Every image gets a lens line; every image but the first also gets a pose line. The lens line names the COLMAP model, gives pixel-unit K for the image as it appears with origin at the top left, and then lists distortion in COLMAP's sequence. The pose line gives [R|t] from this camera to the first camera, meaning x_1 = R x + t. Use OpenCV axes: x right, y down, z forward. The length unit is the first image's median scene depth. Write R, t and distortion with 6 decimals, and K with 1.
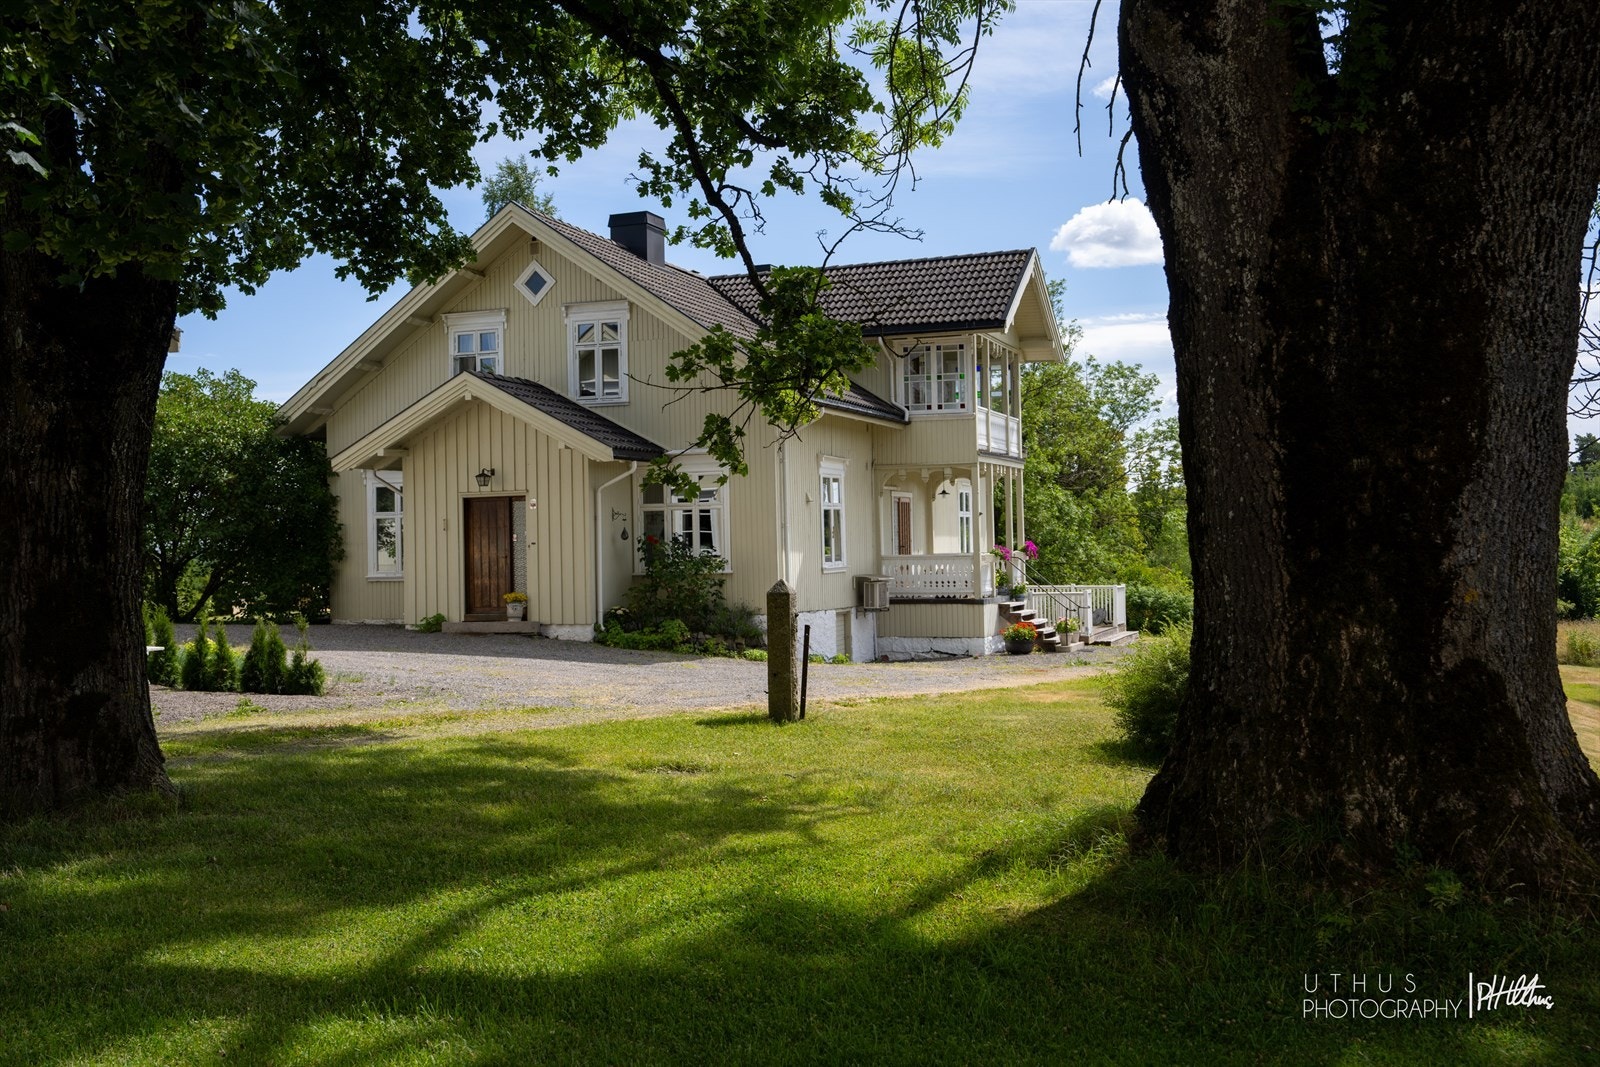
lens RADIAL K [[1577.4, 0, 800.0], [0, 1577.4, 533.5], [0, 0, 1]] dist [0.005684, 0.015198]
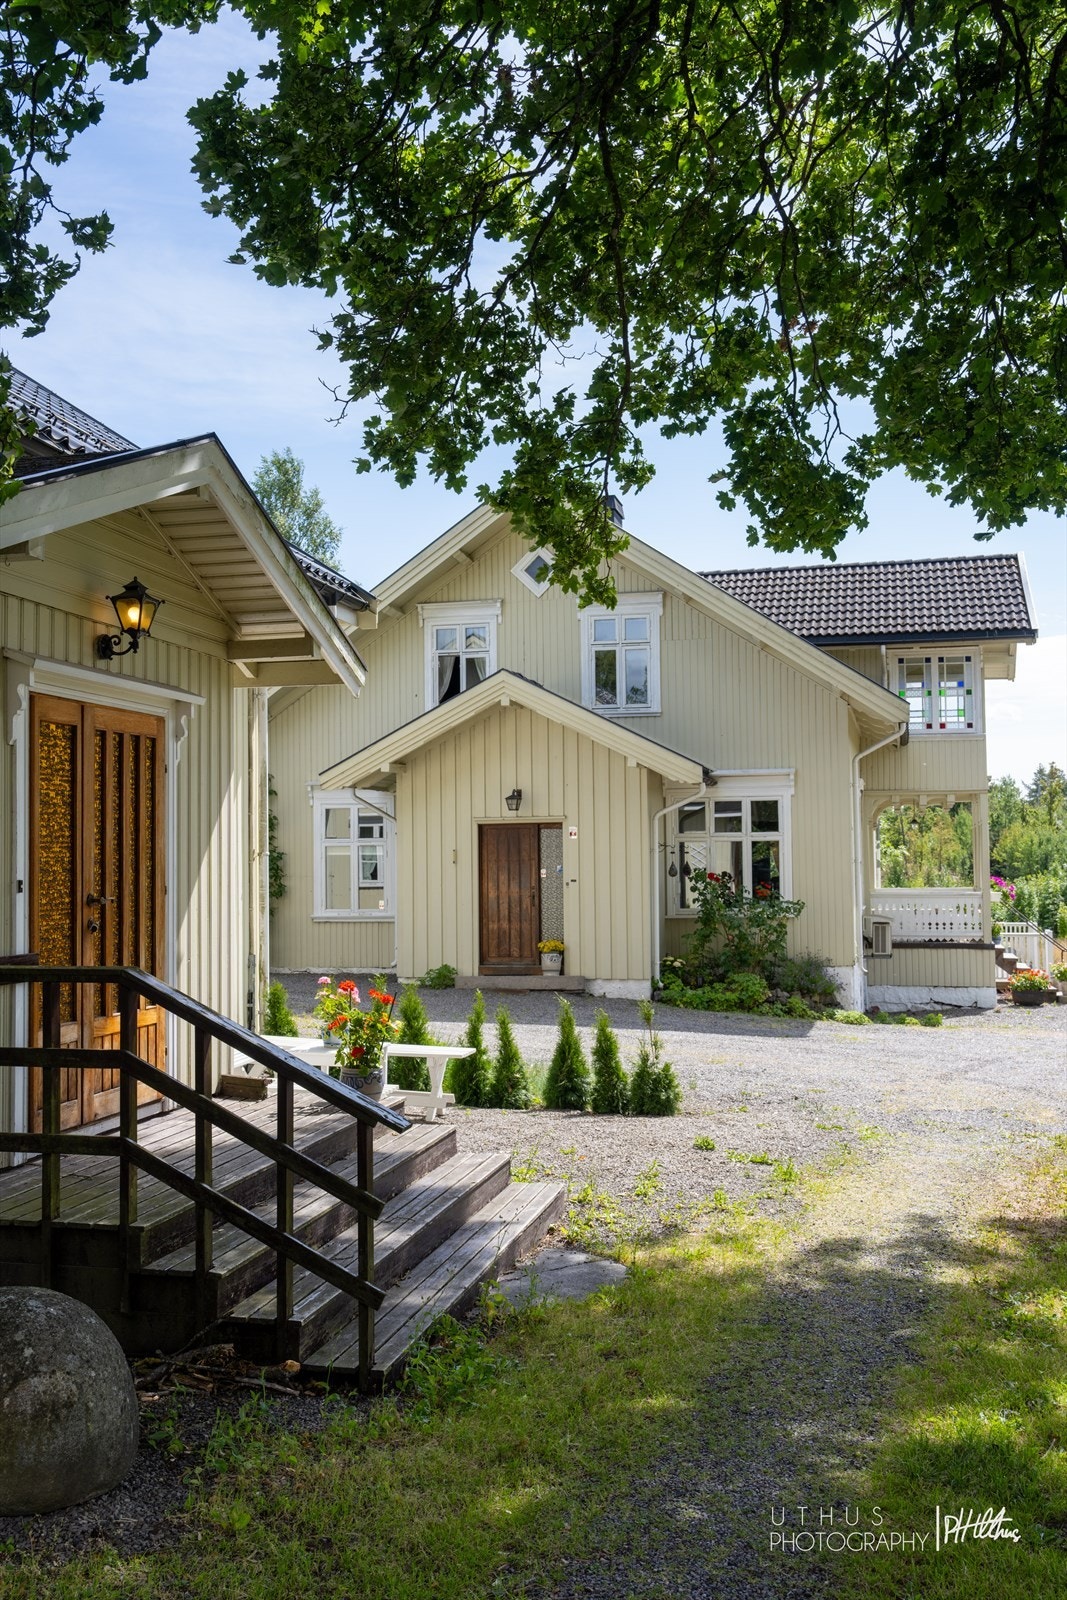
lens RADIAL K [[1508.8, 0, 533.5], [0, 1508.8, 800.0], [0, 0, 1]] dist [0.052831, 0.000366]
pose [[0.991905, 0.013242, 0.126293, -0.290613], [-0.008989, 0.999375, -0.034188, -0.008634], [-0.126667, 0.032776, 0.991404, 0.218461]]
